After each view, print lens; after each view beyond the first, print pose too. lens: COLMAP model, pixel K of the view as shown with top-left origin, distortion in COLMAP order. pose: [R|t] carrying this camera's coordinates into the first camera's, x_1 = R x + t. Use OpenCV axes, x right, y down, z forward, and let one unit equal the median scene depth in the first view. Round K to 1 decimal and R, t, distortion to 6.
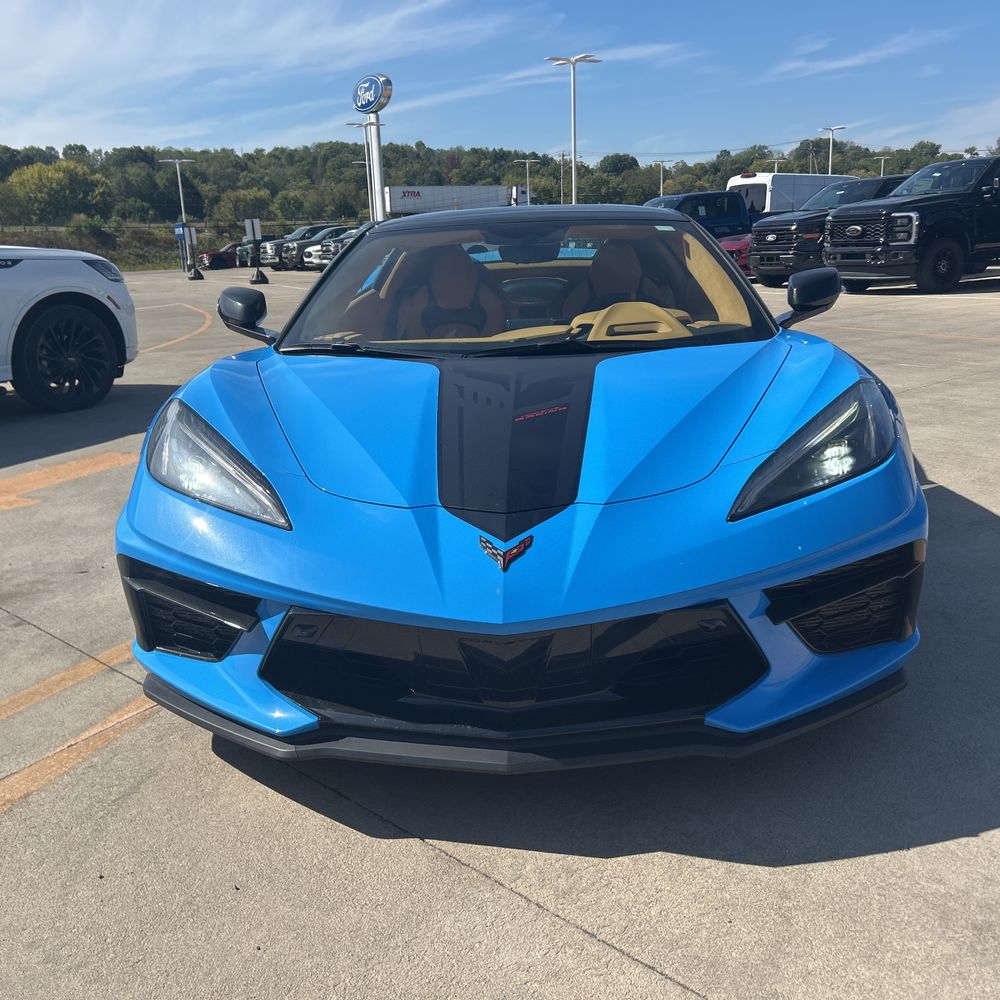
lens RADIAL K [[1015.7, 0, 482.9], [0, 1015.7, 498.9], [0, 0, 1]] dist [0.018317, -0.021590]
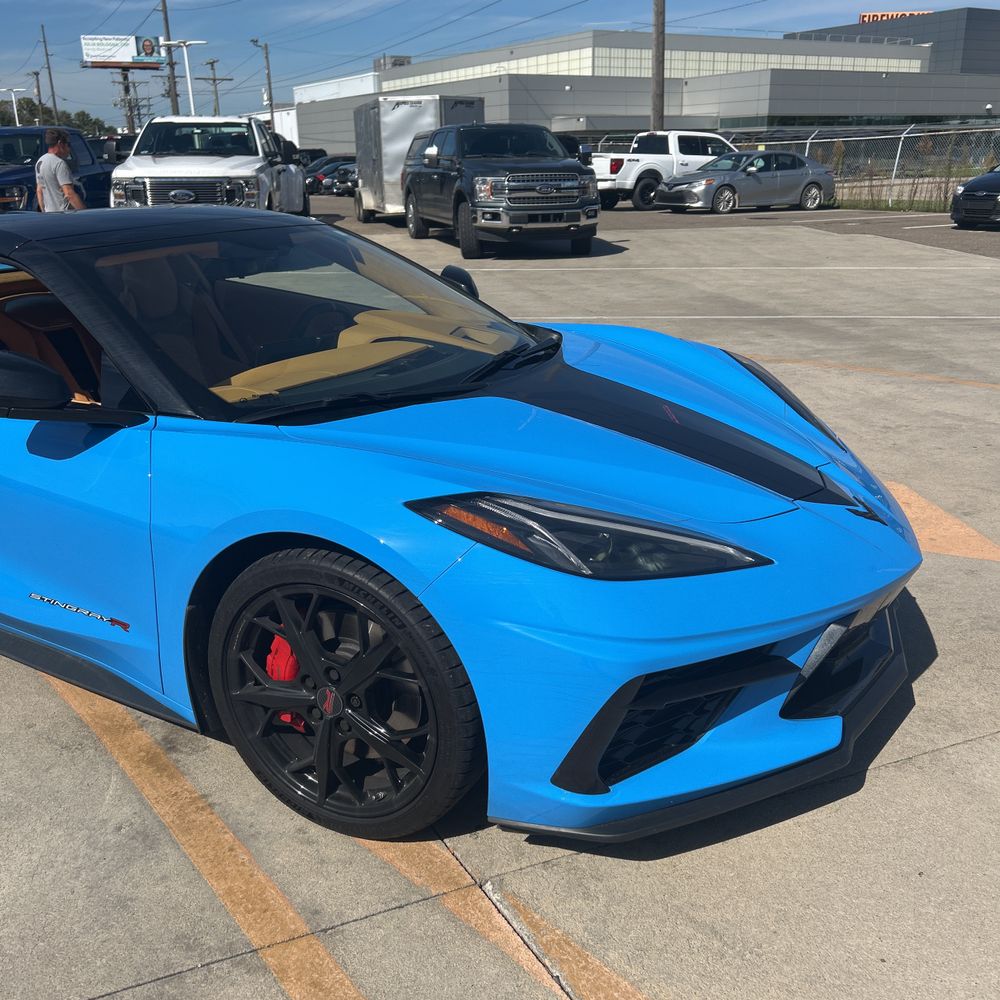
lens RADIAL K [[1009.1, 0, 493.4], [0, 1009.1, 504.5], [0, 0, 1]] dist [0.027550, -0.033658]
pose [[0.398893, -0.265126, 0.877834, -0.146294], [0.231337, 0.955423, 0.183439, -0.034409], [-0.887337, 0.129903, 0.442445, 0.101414]]
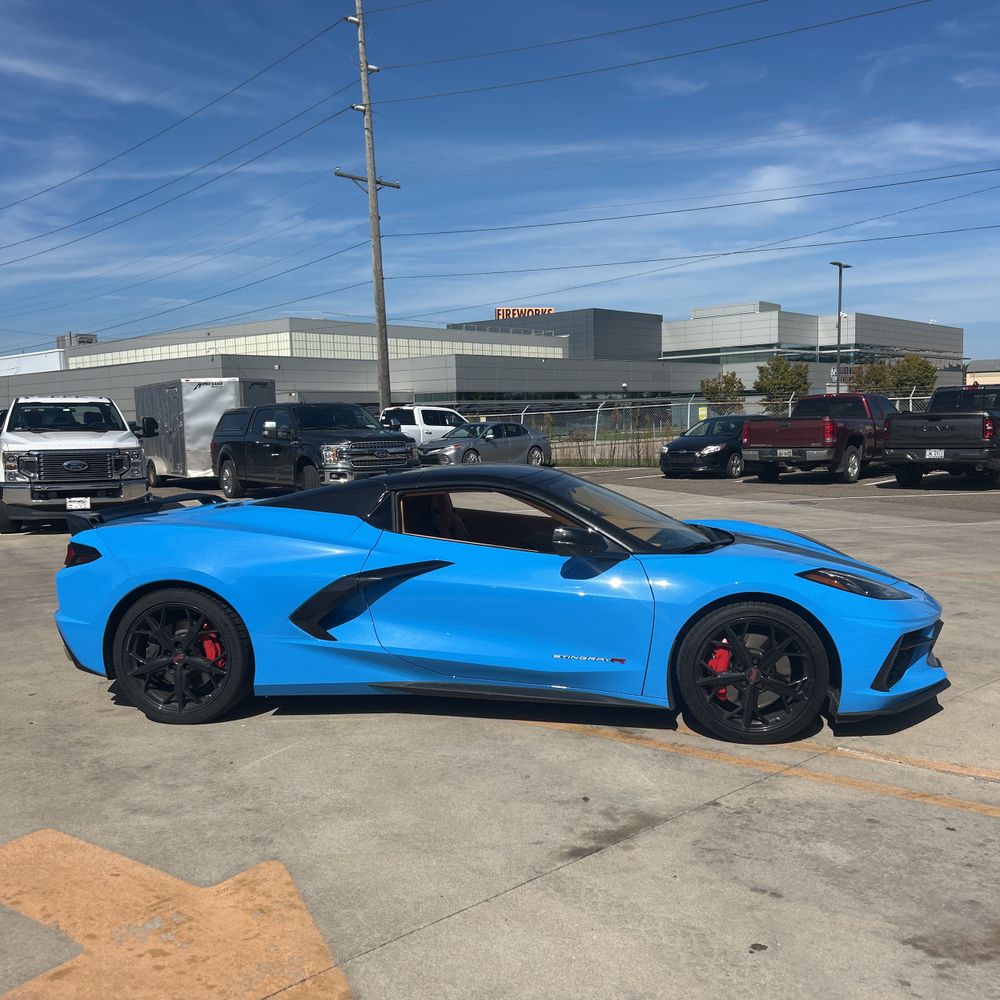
lens RADIAL K [[1002.6, 0, 494.5], [0, 1002.6, 501.7], [0, 0, 1]] dist [0.165592, -0.525041]
pose [[0.088259, -0.043446, 0.995150, -0.328180], [0.271529, 0.962263, 0.017929, -0.061524], [-0.958375, 0.268629, 0.096725, 0.207381]]
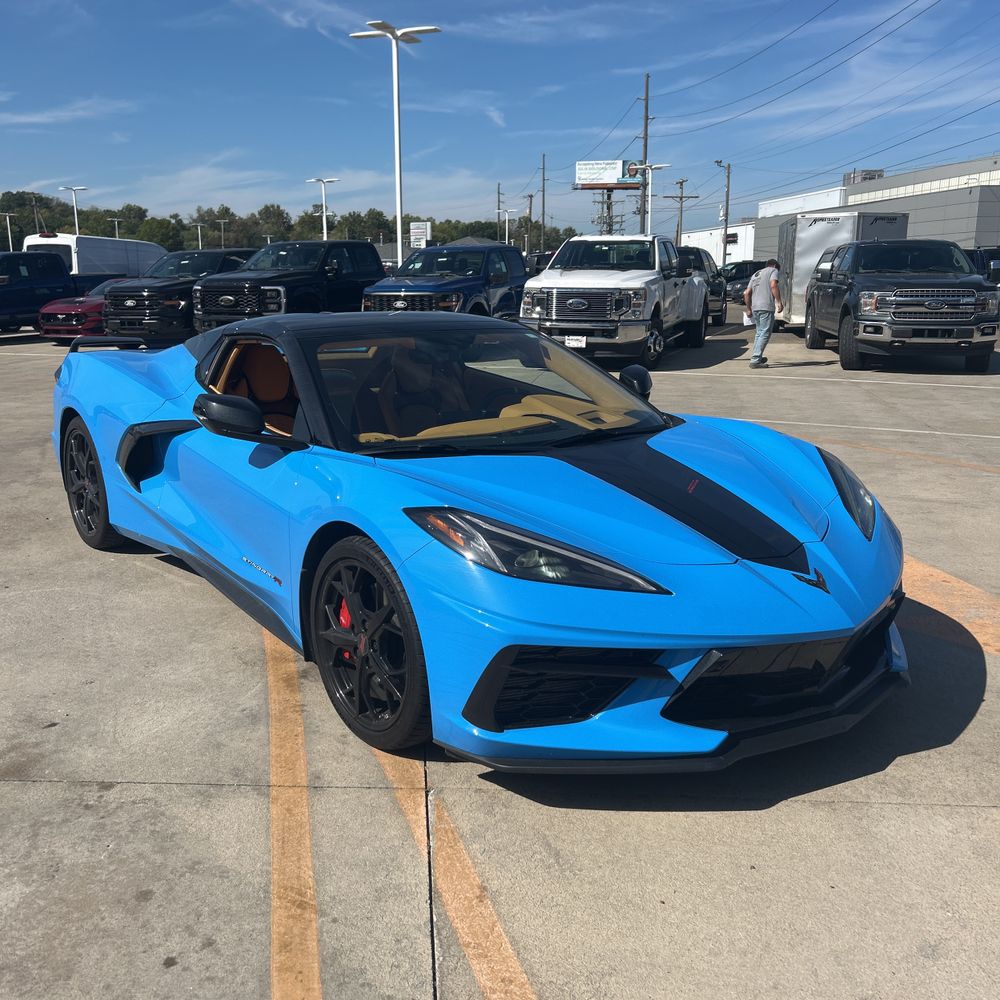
lens RADIAL K [[998.0, 0, 475.5], [0, 998.0, 503.0], [0, 0, 1]] dist [0.087100, -0.167336]
pose [[0.759240, -0.108587, 0.641688, -0.149055], [0.138351, 0.990376, 0.003896, -0.015708], [-0.635935, 0.085820, 0.766956, 0.022650]]
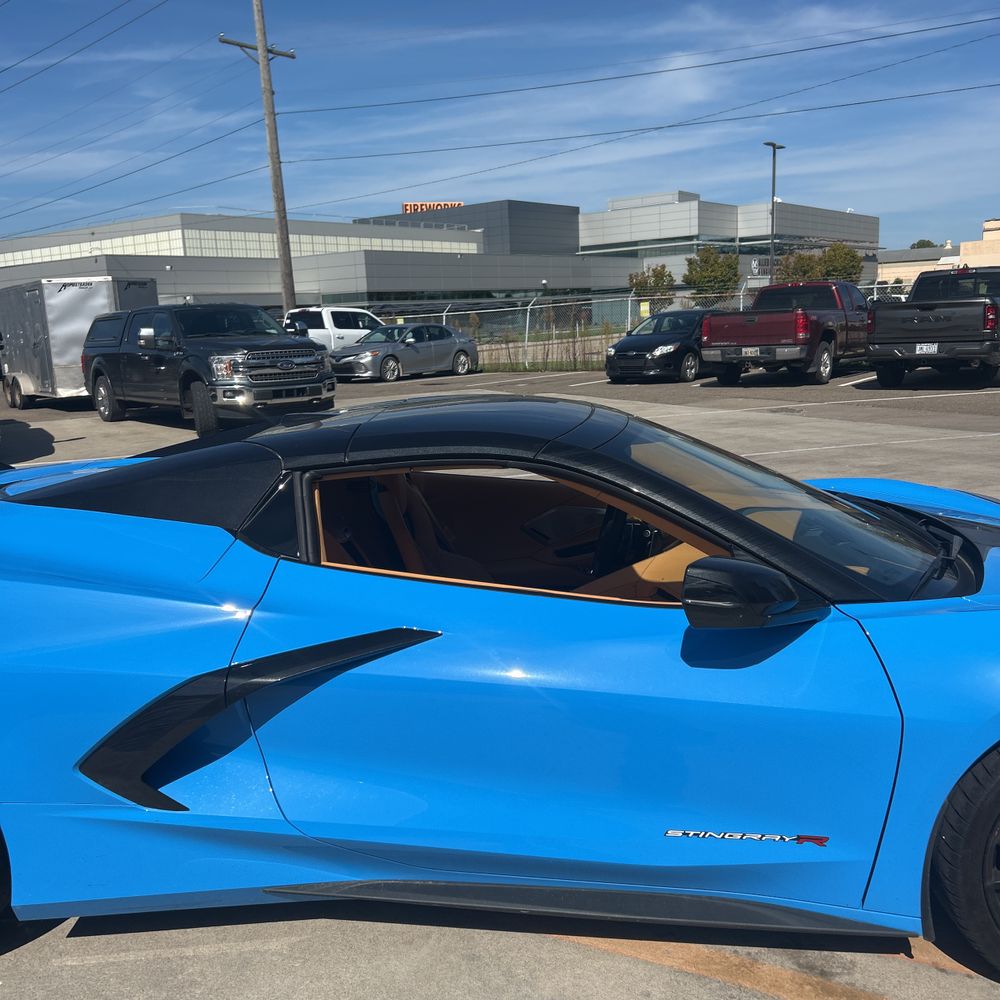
lens RADIAL K [[1004.6, 0, 484.8], [0, 1004.6, 512.3], [0, 0, 1]] dist [0.124547, -0.330228]
pose [[0.011675, -0.150019, 0.988614, -0.168769], [0.296135, 0.944848, 0.139880, -0.074265], [-0.955075, 0.291130, 0.055457, 0.233898]]
